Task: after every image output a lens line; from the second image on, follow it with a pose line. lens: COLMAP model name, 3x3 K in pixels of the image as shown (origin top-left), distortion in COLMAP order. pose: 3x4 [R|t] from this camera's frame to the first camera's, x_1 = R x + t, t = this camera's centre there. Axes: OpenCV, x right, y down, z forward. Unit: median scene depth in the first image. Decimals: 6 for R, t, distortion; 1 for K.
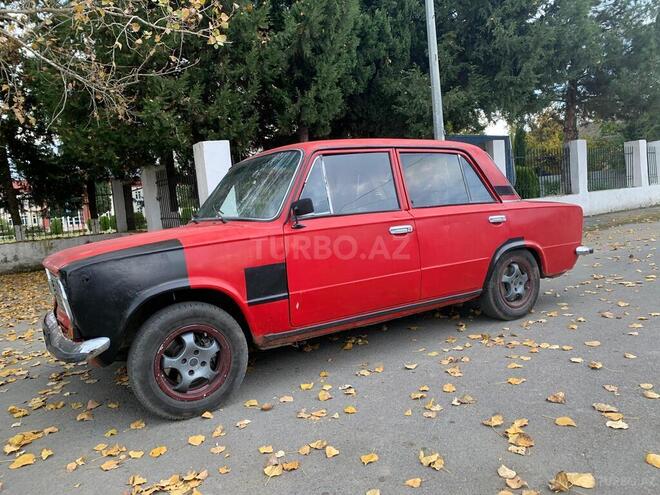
lens RADIAL K [[505.4, 0, 330.0], [0, 505.4, 247.5], [0, 0, 1]] dist [0.013746, -0.005651]
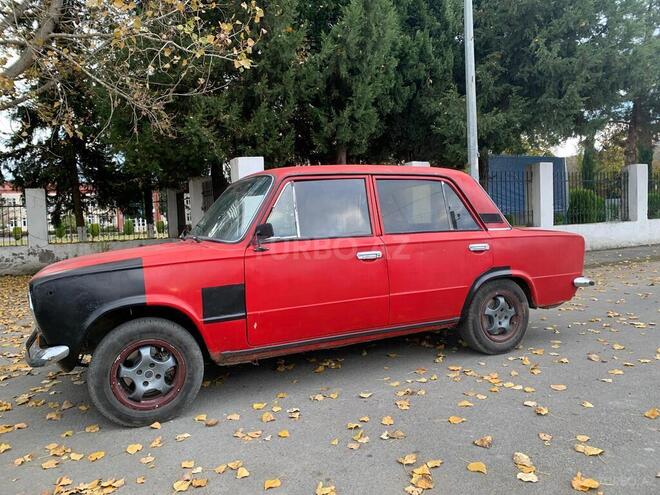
lens RADIAL K [[505.4, 0, 330.0], [0, 505.4, 247.5], [0, 0, 1]] dist [0.013746, -0.005651]
pose [[0.991260, 0.051609, -0.121407, 0.173721], [-0.054312, 0.998342, -0.019064, -0.032239], [0.120222, 0.025491, 0.992420, -0.019020]]
